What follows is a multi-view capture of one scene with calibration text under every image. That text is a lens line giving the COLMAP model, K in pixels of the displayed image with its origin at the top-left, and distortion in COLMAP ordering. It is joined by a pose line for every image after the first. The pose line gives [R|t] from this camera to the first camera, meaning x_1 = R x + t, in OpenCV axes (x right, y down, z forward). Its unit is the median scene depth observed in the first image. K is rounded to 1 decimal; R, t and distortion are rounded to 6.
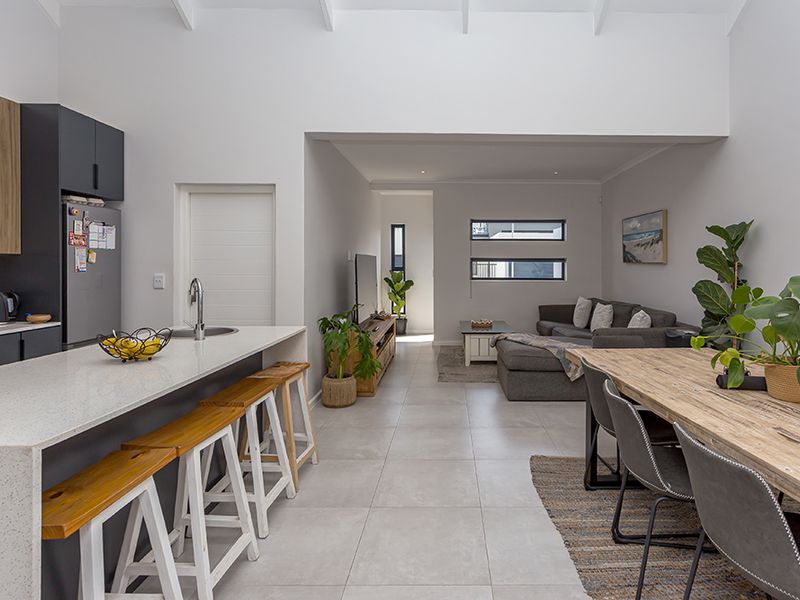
lens RADIAL K [[449.5, 0, 453.5], [0, 449.5, 264.7], [0, 0, 1]] dist [-0.001668, 0.003048]
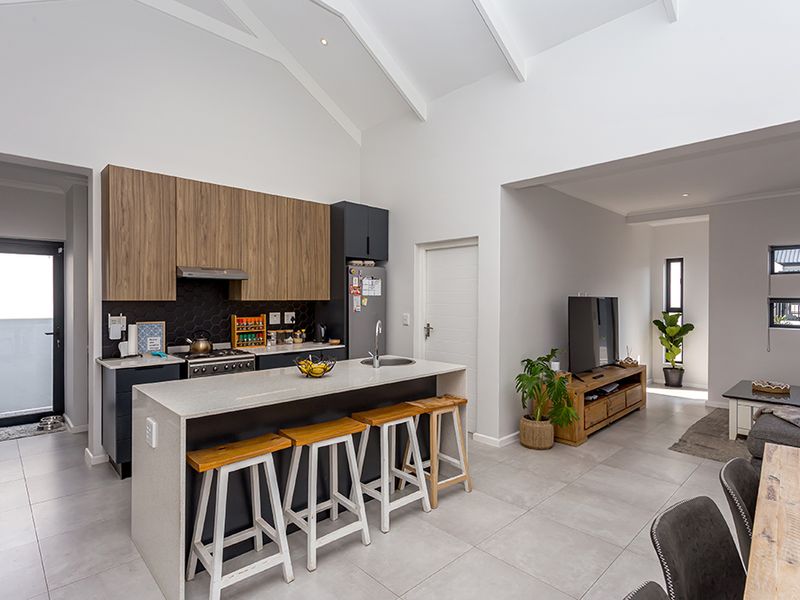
lens RADIAL K [[430.1, 0, 398.7], [0, 430.1, 305.1], [0, 0, 1]] dist [-0.003779, 0.005399]
pose [[0.687648, 0.007064, -0.726010, 0.233305], [-0.000204, 0.999955, 0.009536, -0.016317], [0.726045, -0.006409, 0.687618, 0.108559]]
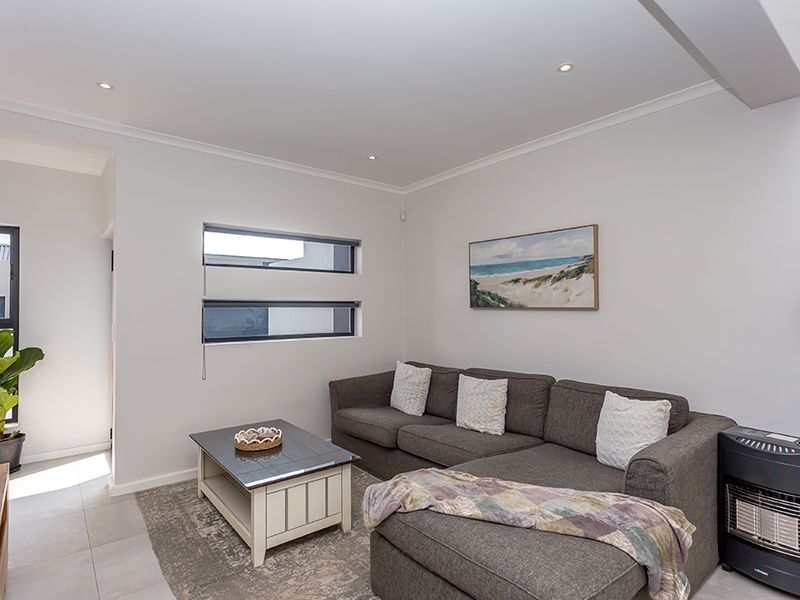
lens RADIAL K [[430.1, 0, 397.0], [0, 430.1, 307.2], [0, 0, 1]] dist [-0.003779, 0.005399]
pose [[0.786580, -0.003862, 0.617476, -0.149740], [0.007659, 0.999965, -0.003503, -0.006770], [-0.617441, 0.007485, 0.786582, 0.843032]]
